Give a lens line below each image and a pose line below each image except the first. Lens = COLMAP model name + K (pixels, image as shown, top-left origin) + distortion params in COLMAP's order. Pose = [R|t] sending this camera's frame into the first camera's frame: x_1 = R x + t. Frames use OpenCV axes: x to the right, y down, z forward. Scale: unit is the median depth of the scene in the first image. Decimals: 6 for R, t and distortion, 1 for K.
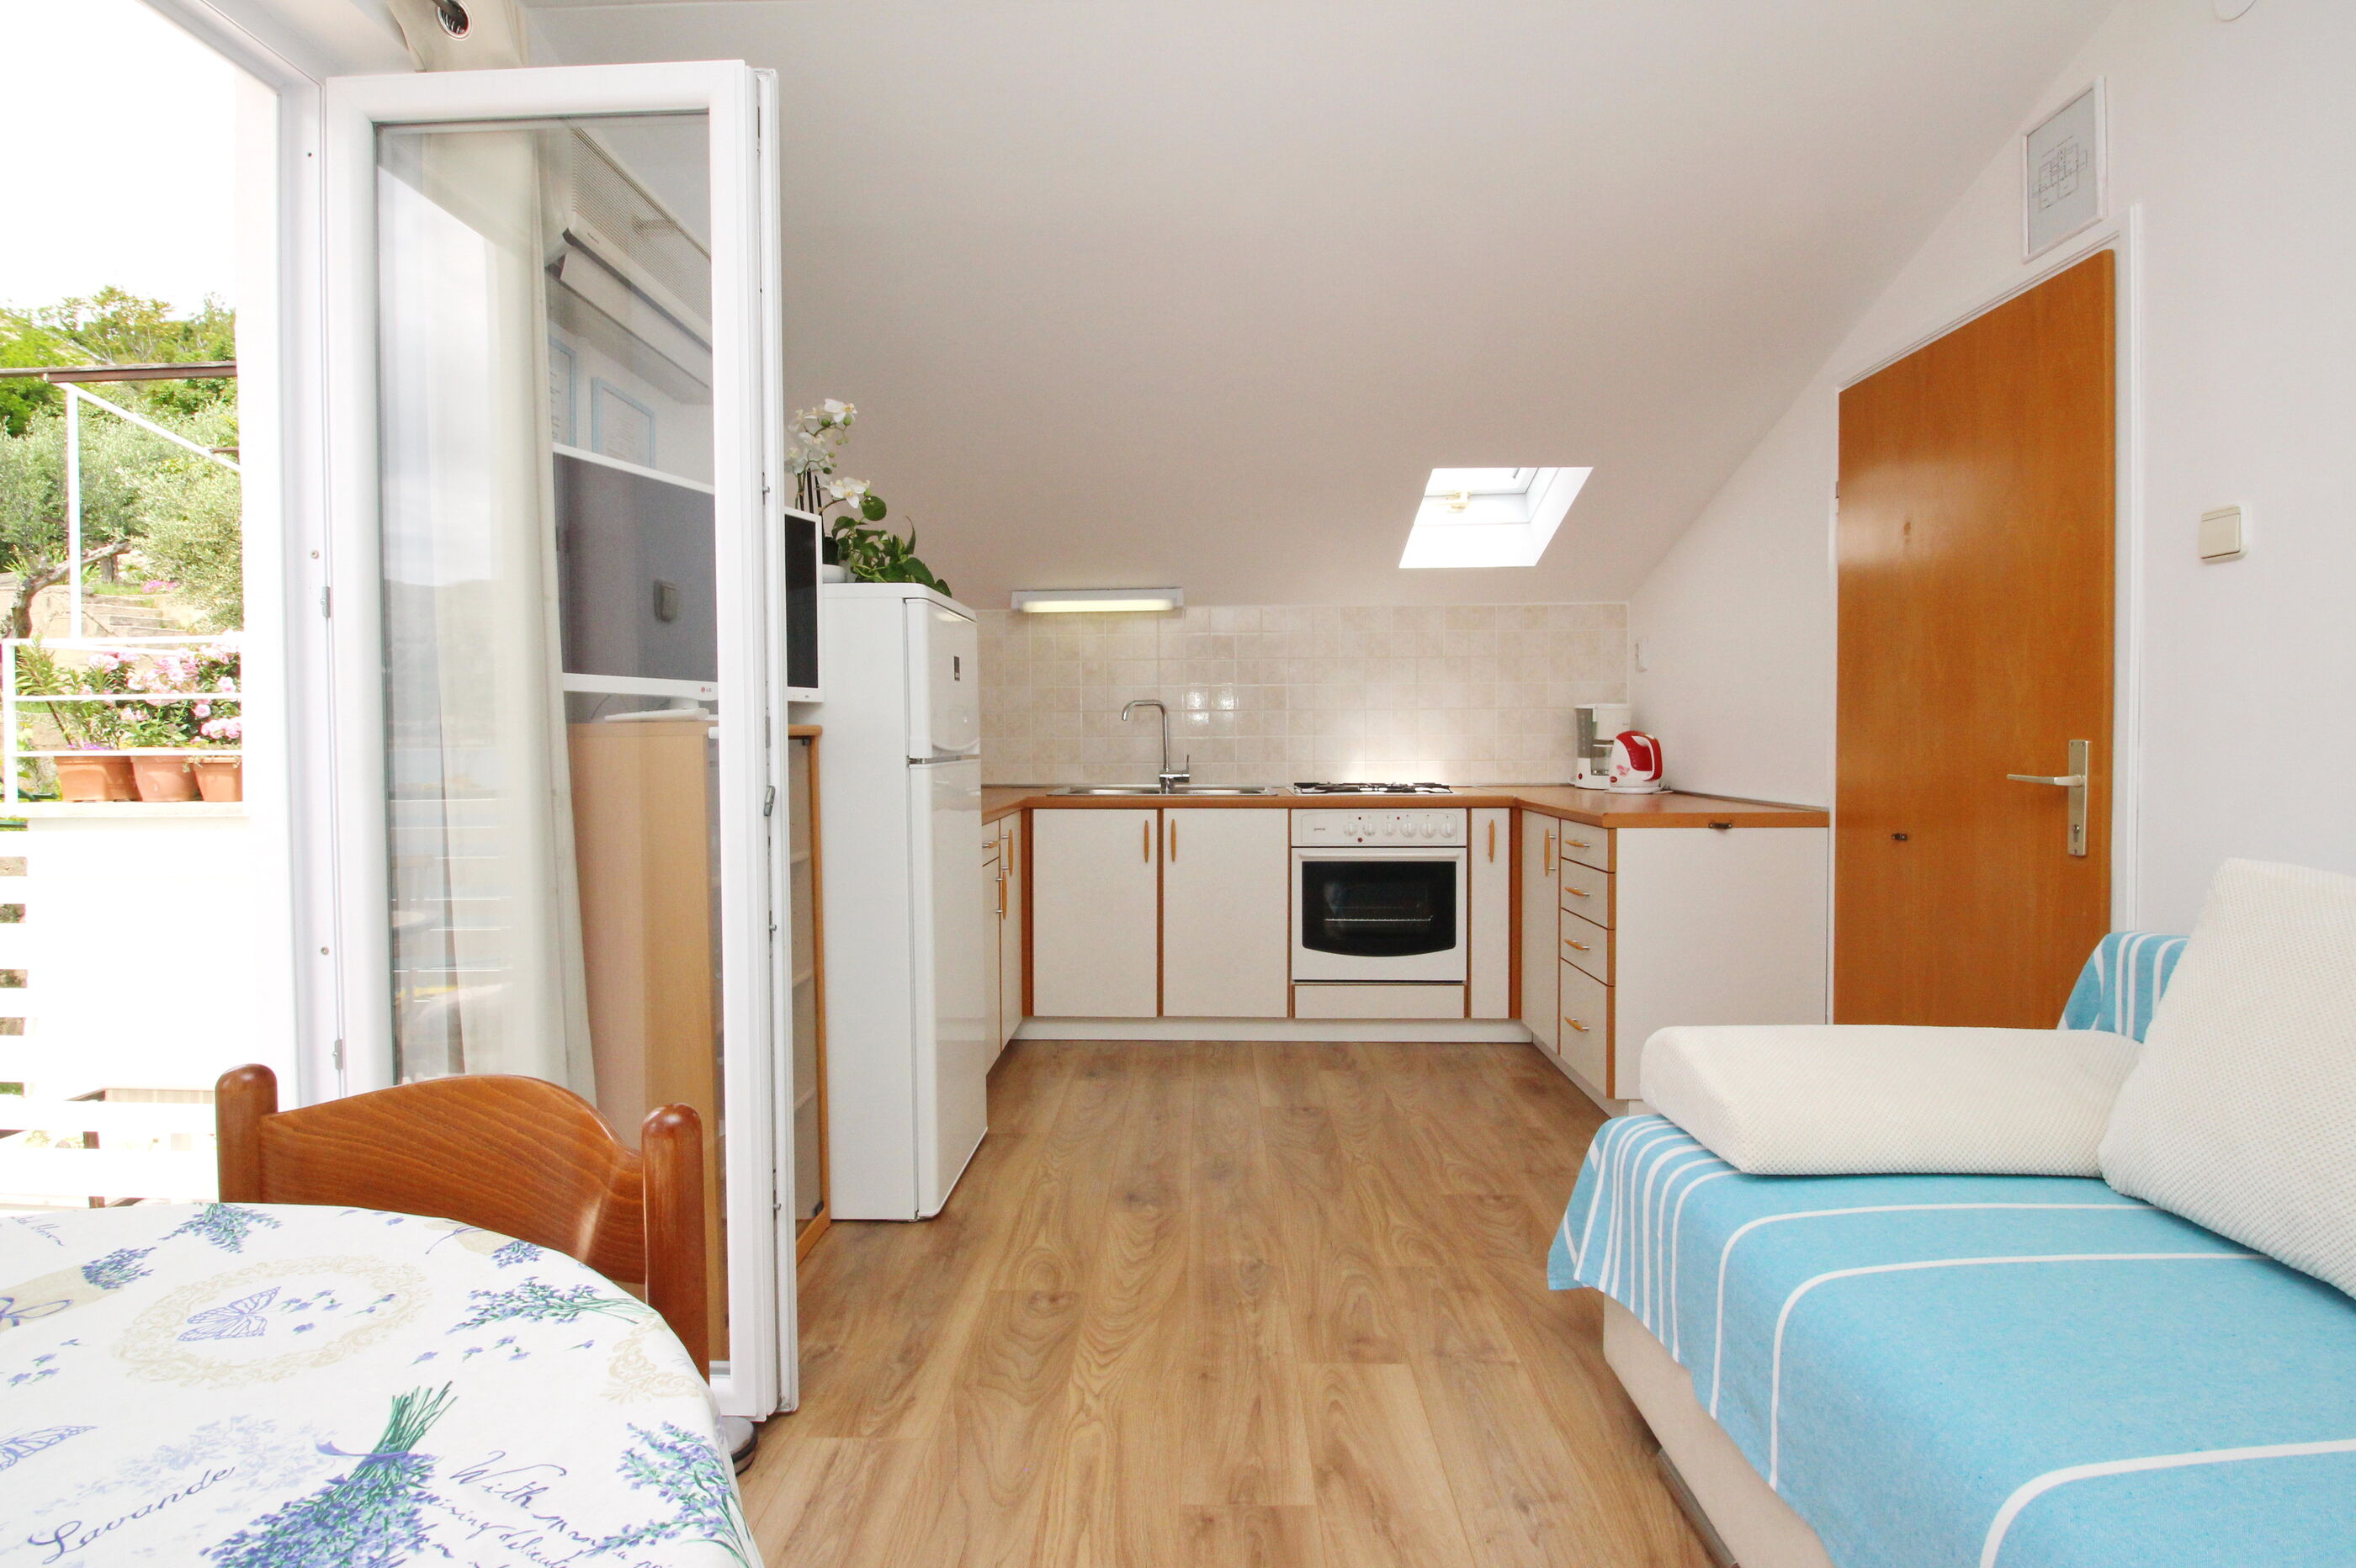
lens RADIAL K [[1022.8, 0, 1160.1], [0, 1022.8, 772.4], [0, 0, 1]] dist [0.010902, -0.002537]
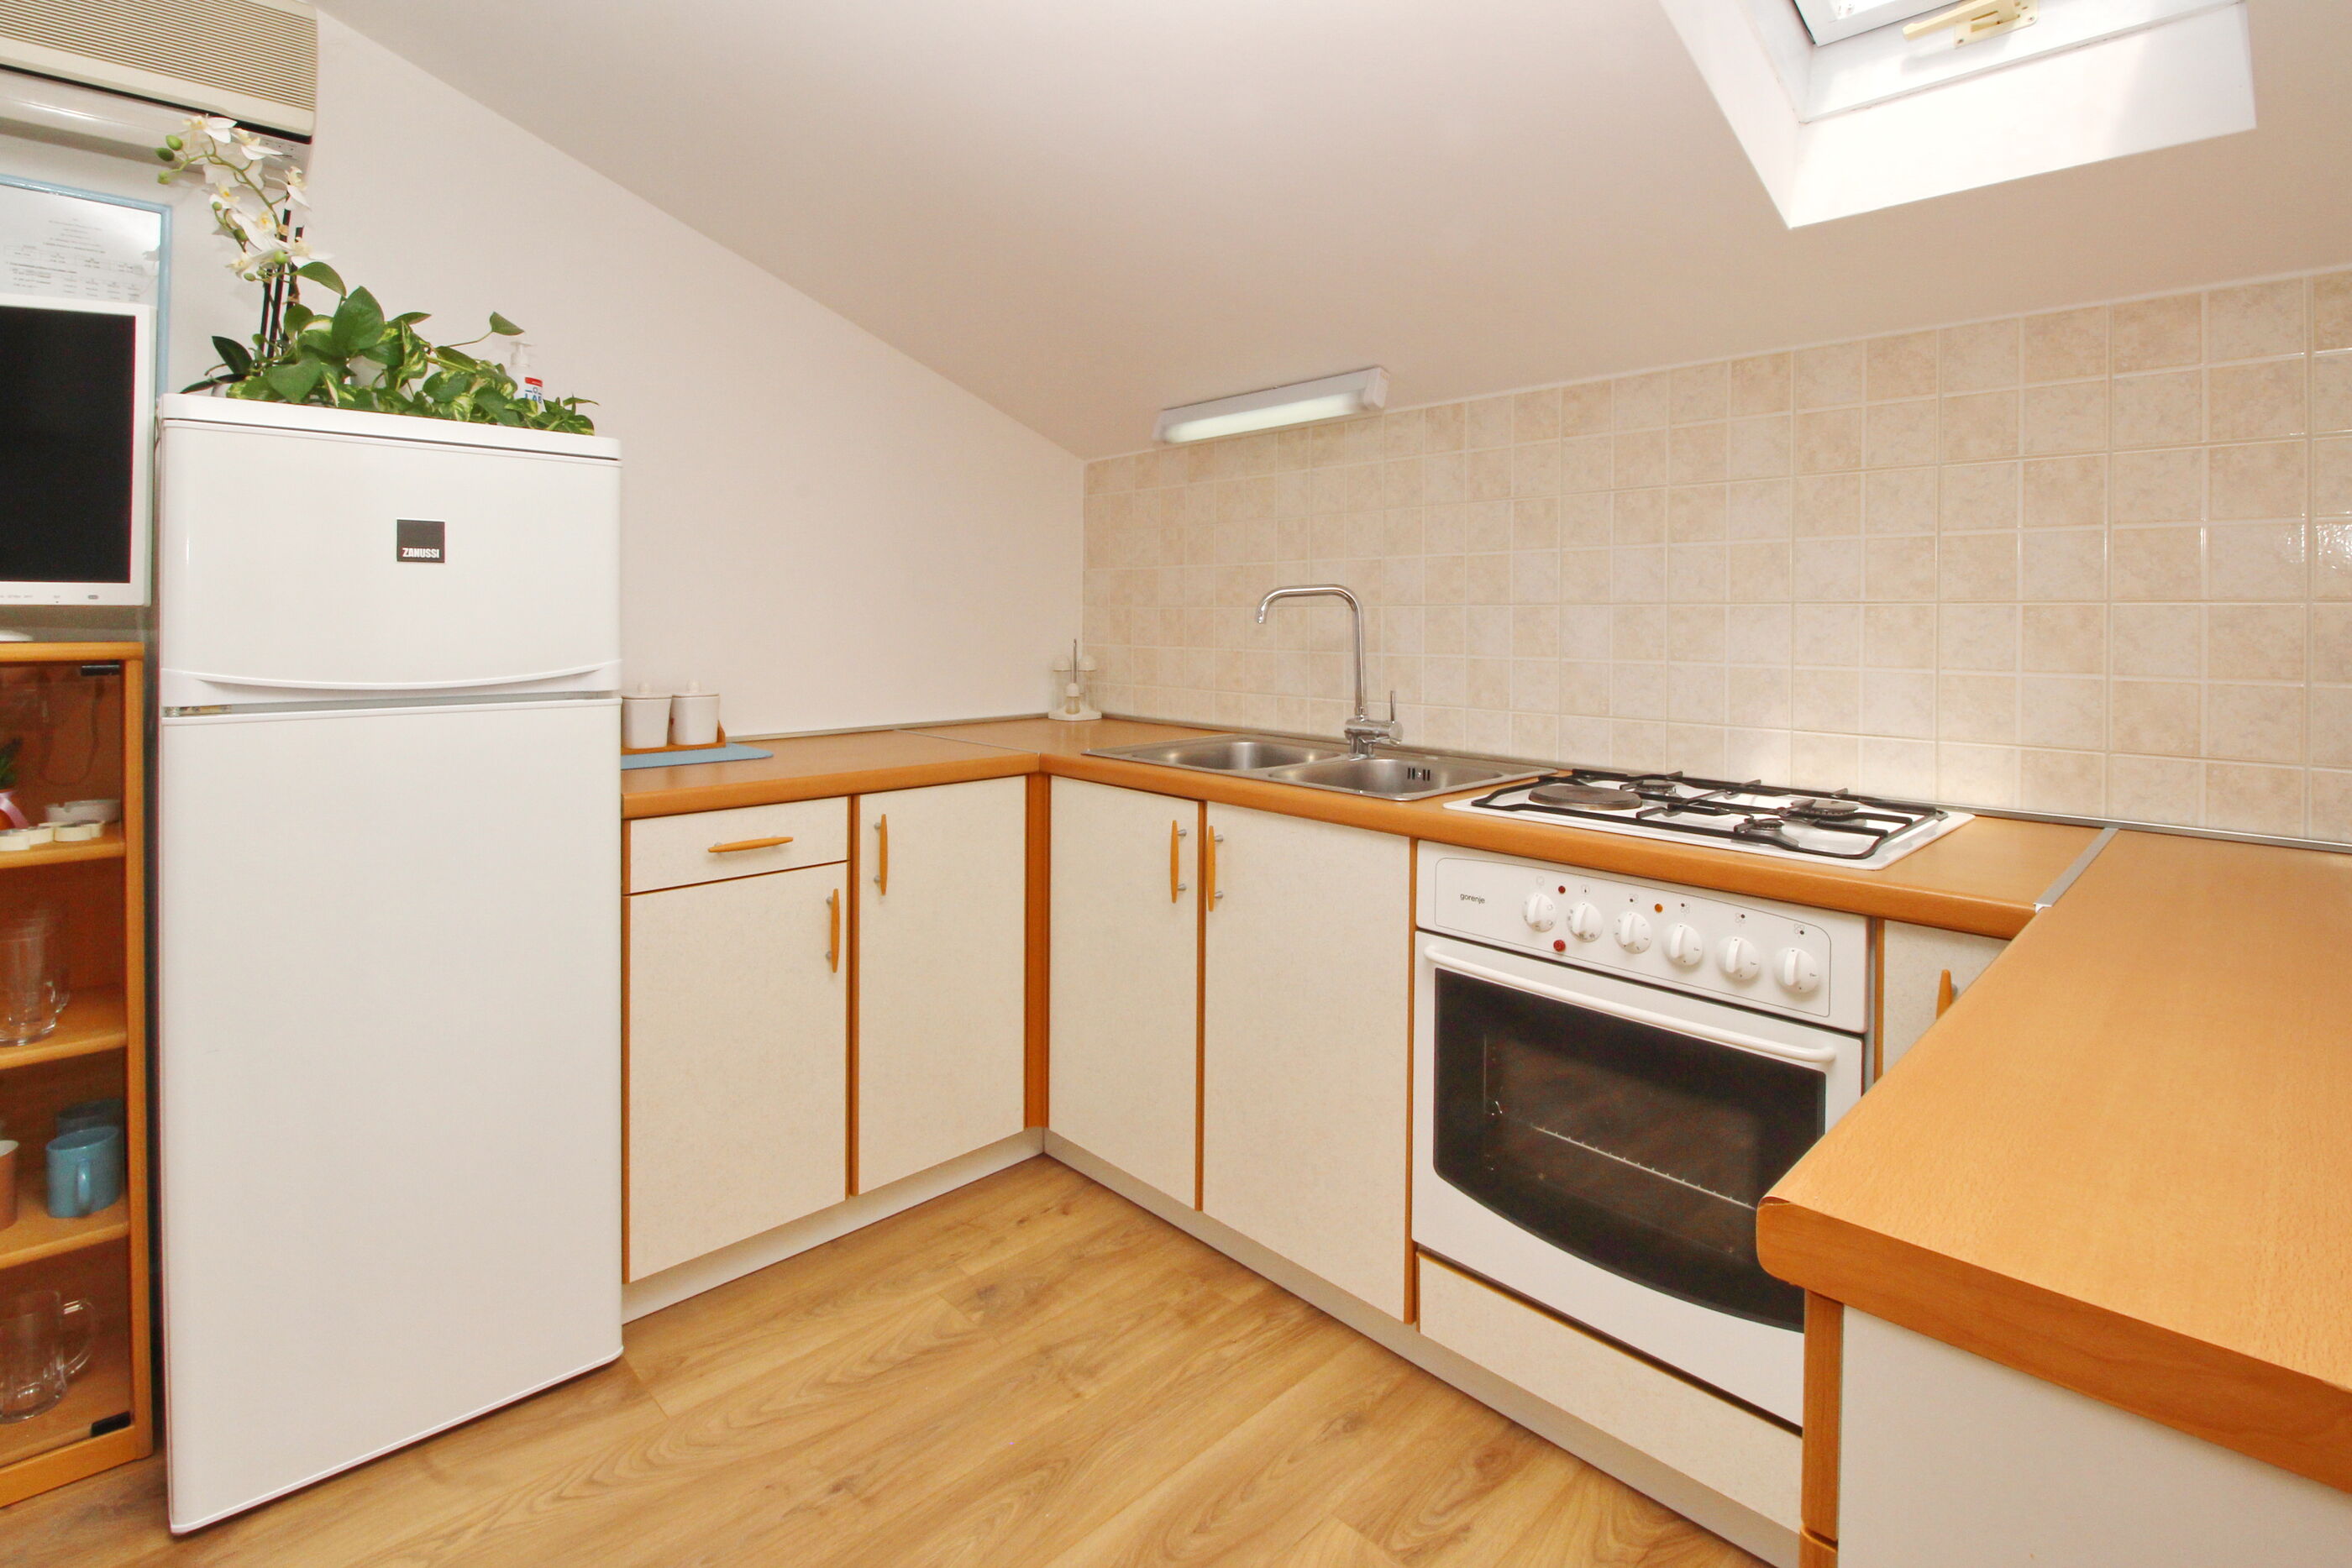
lens RADIAL K [[1125.0, 0, 1240.5], [0, 1125.0, 598.6], [0, 0, 1]] dist [0.013750, -0.008115]
pose [[0.727601, 0.002816, -0.685994, 0.400196], [-0.027780, 0.999292, -0.025363, -0.052184], [0.685437, 0.037512, 0.727165, 0.595339]]
